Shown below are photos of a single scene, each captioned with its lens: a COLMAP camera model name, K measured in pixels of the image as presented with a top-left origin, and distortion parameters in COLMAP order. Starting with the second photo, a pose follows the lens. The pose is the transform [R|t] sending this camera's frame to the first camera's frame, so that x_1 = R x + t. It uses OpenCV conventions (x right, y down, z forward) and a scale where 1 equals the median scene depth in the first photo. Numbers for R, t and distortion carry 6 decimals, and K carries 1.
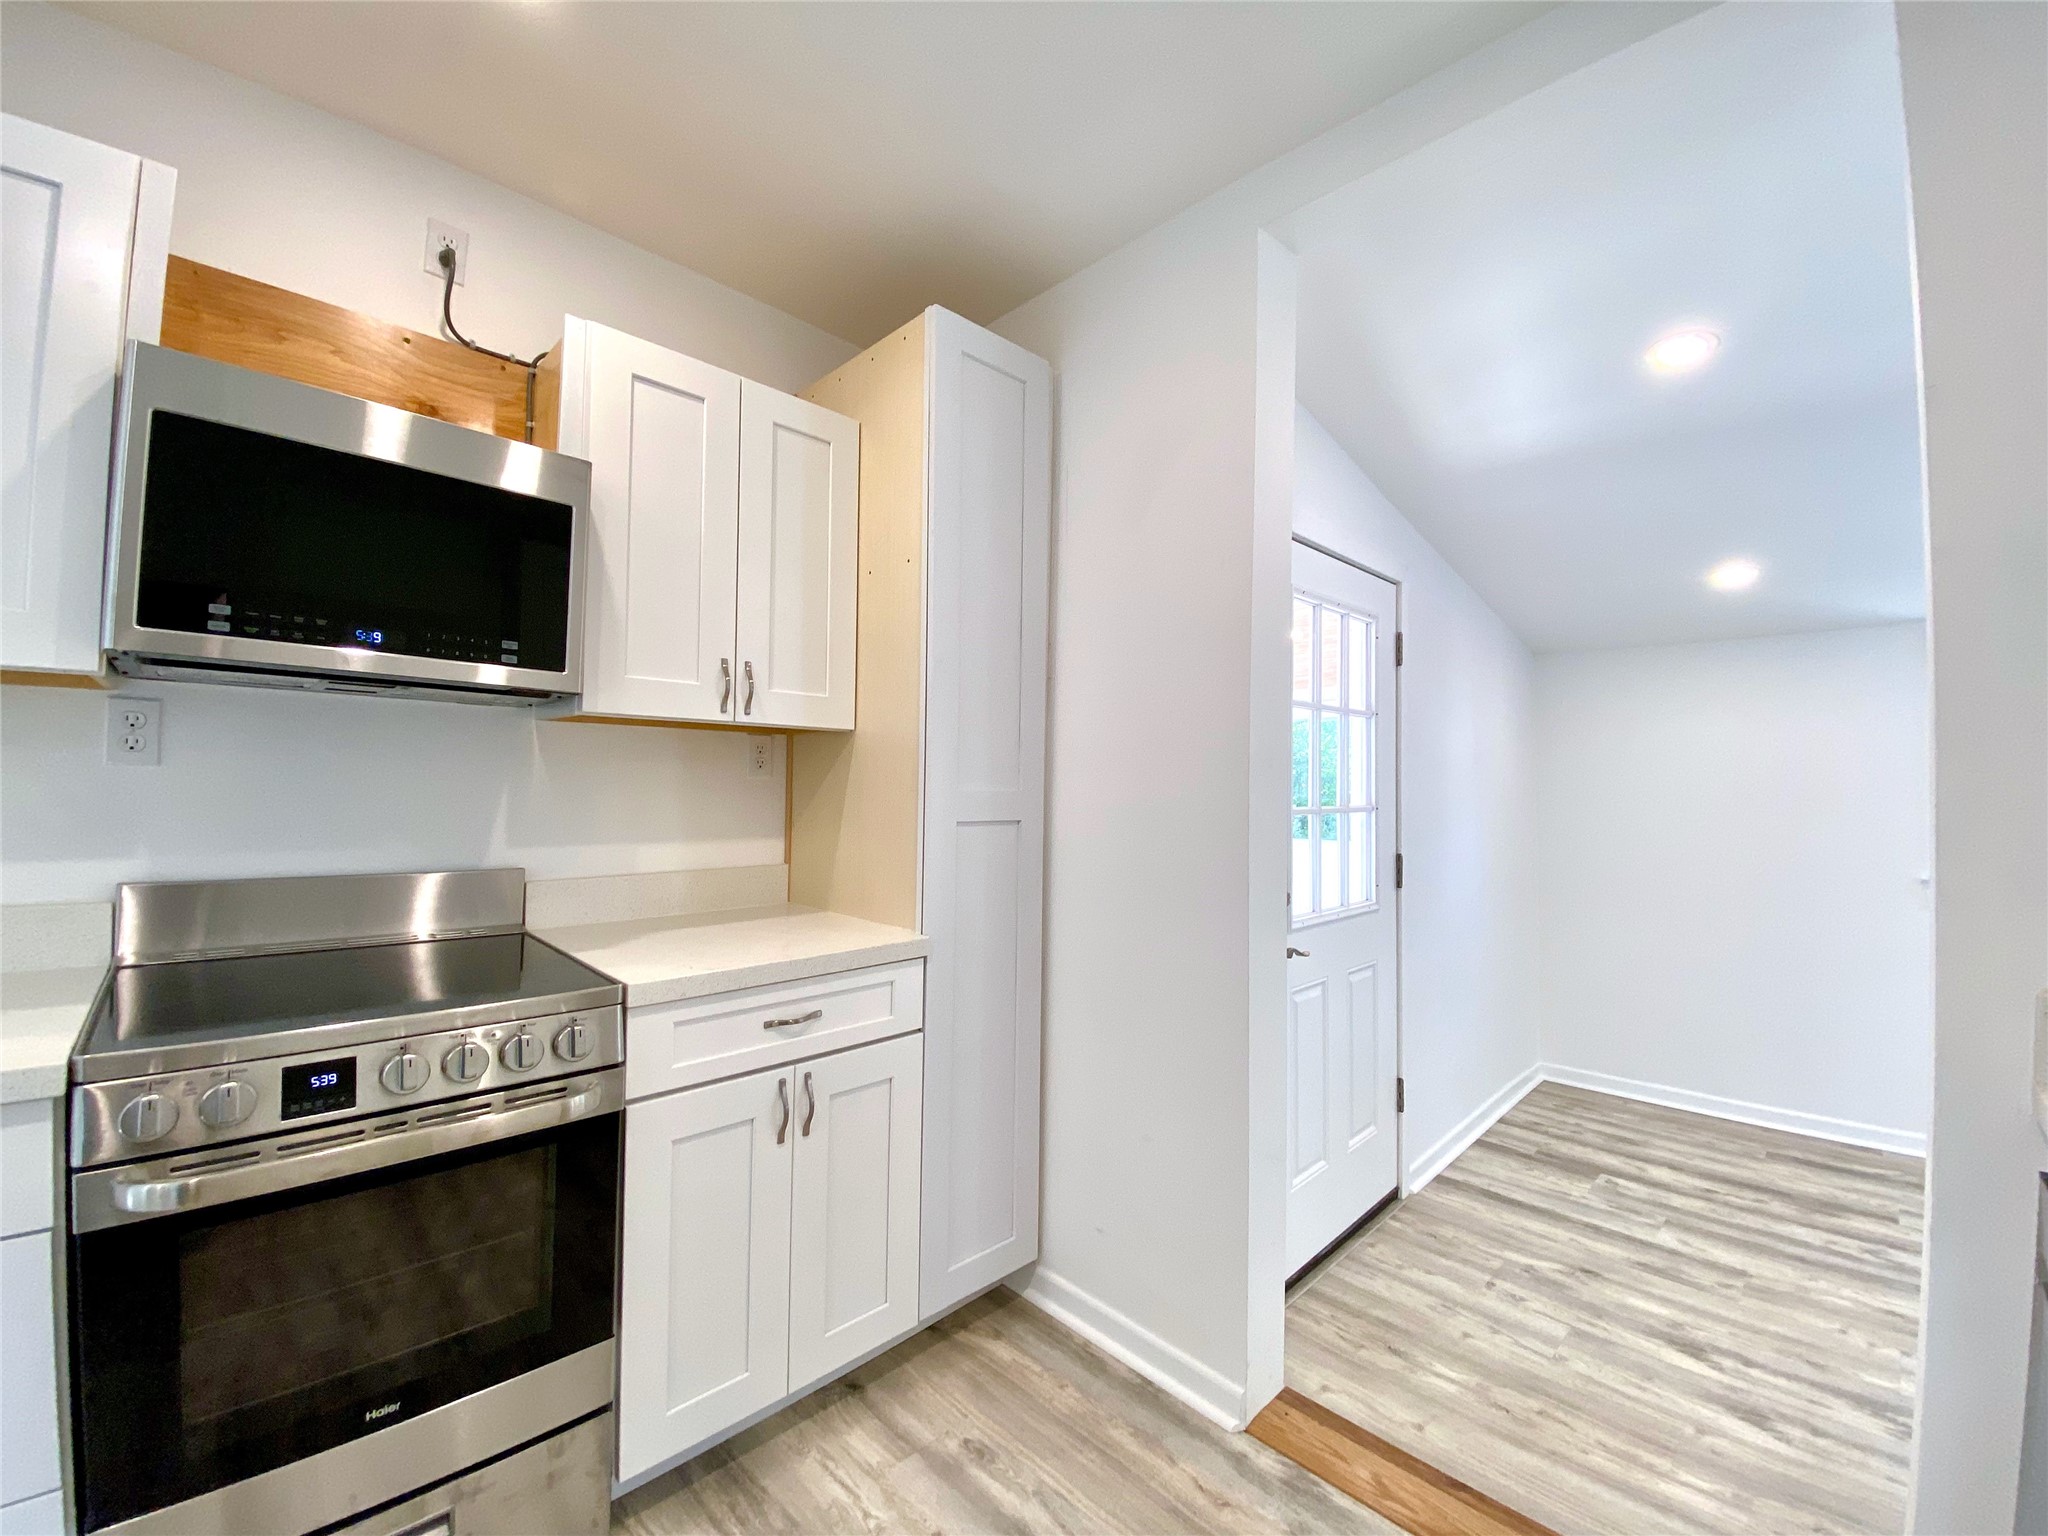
lens RADIAL K [[841.2, 0, 1020.3], [0, 841.2, 769.6], [0, 0, 1]] dist [0.017708, -0.016874]
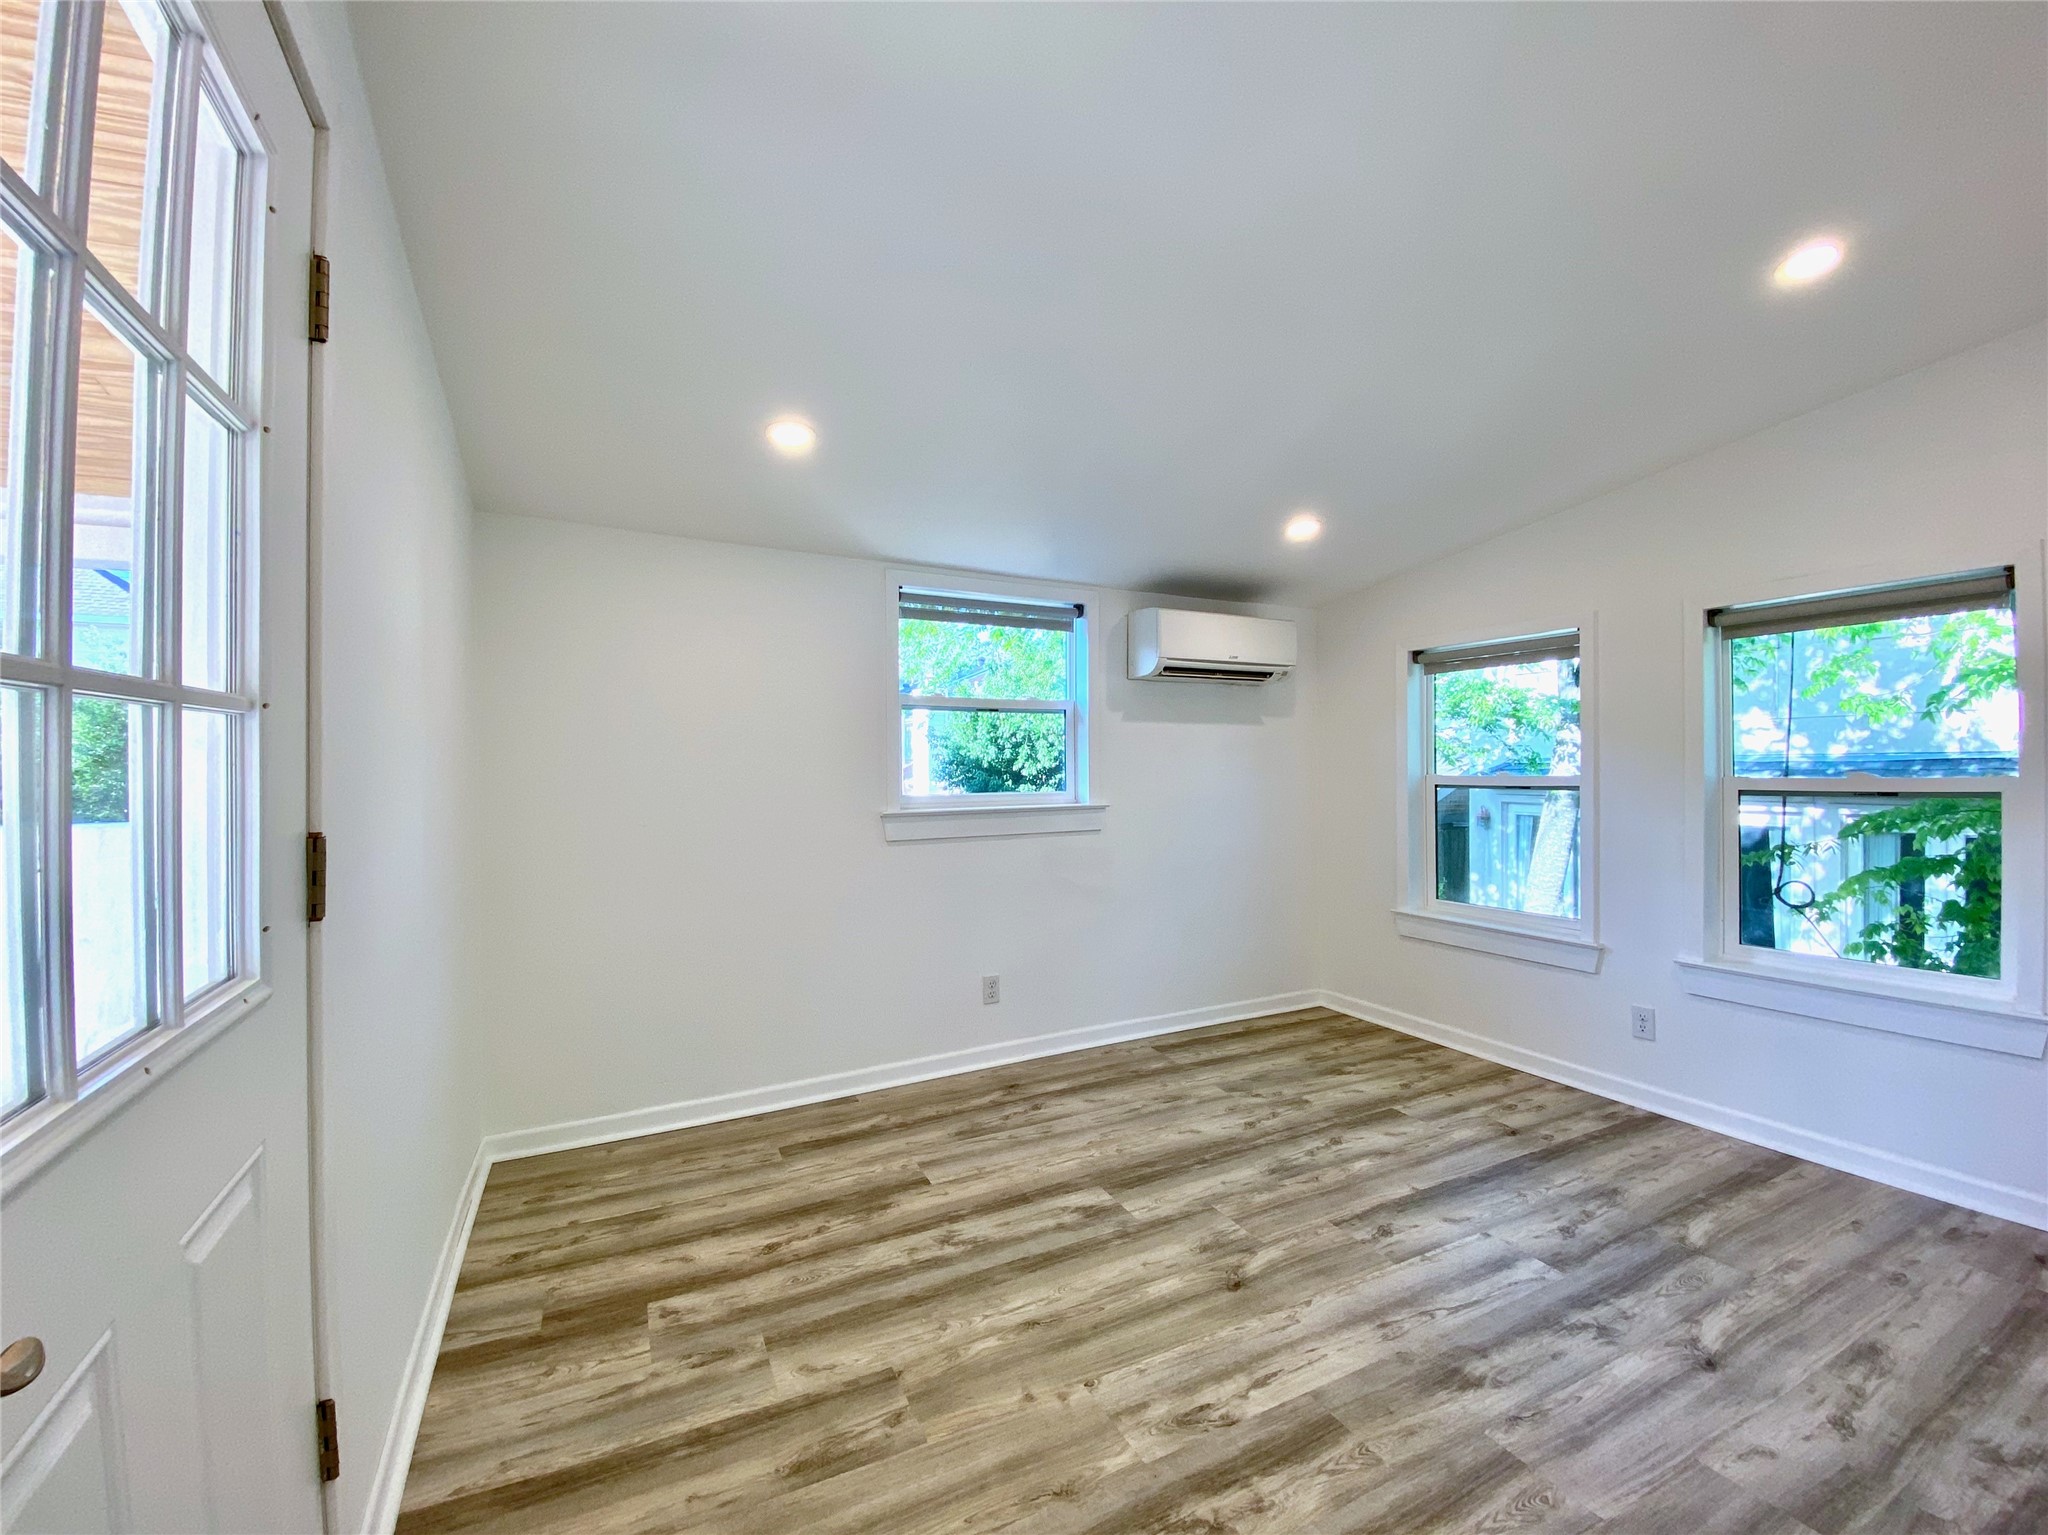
lens RADIAL K [[841.2, 0, 1020.3], [0, 841.2, 769.1], [0, 0, 1]] dist [0.017708, -0.016874]
pose [[0.320249, -0.015724, 0.947203, 0.177384], [-0.016871, 0.999609, 0.022297, 0.052390], [-0.947183, -0.023121, 0.319858, 0.541498]]
